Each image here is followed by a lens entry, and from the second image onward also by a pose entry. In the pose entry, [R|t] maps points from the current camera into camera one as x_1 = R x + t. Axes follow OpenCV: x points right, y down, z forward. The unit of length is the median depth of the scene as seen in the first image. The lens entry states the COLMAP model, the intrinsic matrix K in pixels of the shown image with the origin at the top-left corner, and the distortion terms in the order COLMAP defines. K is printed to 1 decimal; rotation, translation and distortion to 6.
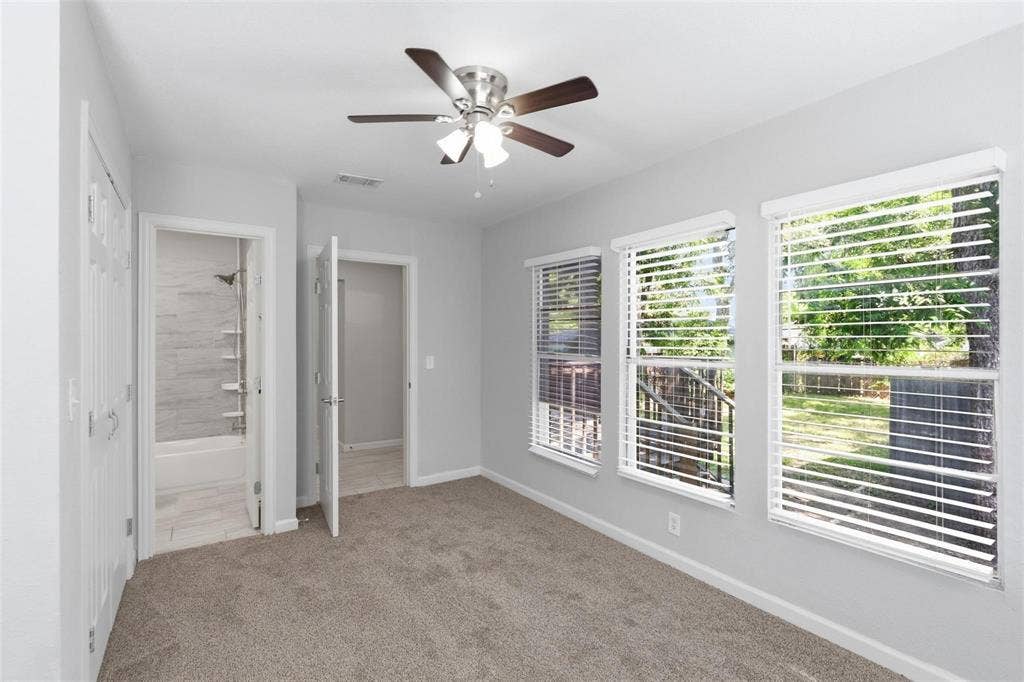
lens RADIAL K [[479.3, 0, 511.5], [0, 479.3, 336.2], [0, 0, 1]] dist [-0.002321, 0.000160]
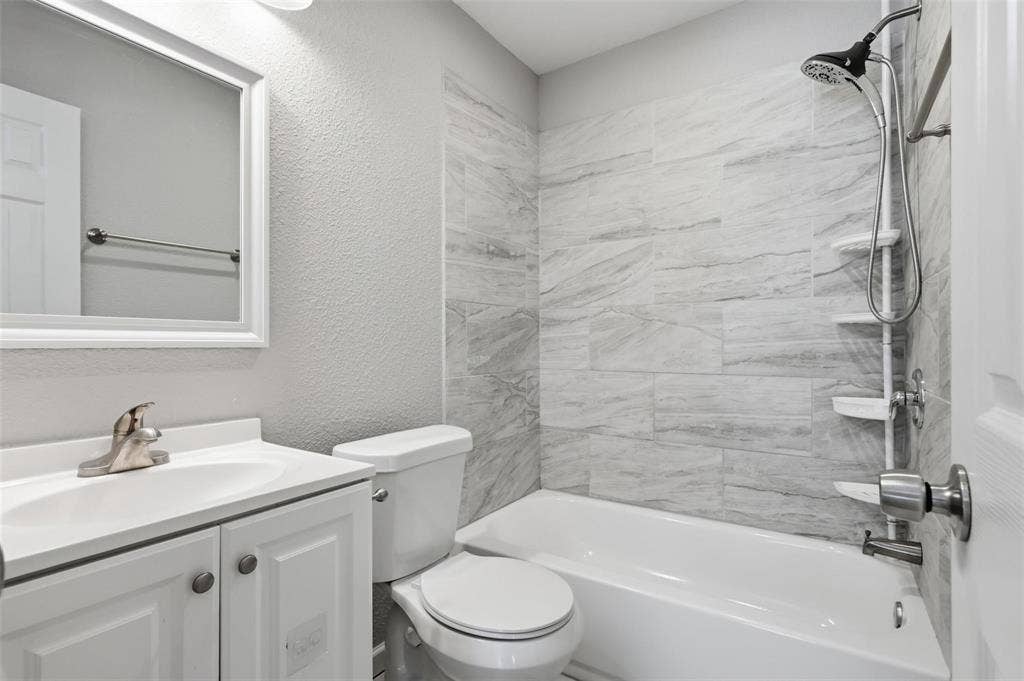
lens RADIAL K [[479.3, 0, 511.5], [0, 479.3, 335.7], [0, 0, 1]] dist [-0.002321, 0.000160]
pose [[0.384753, -0.006612, -0.922996, -0.378382], [0.000287, 0.999975, -0.007044, 0.058130], [0.923020, 0.002445, 0.384745, 0.658249]]
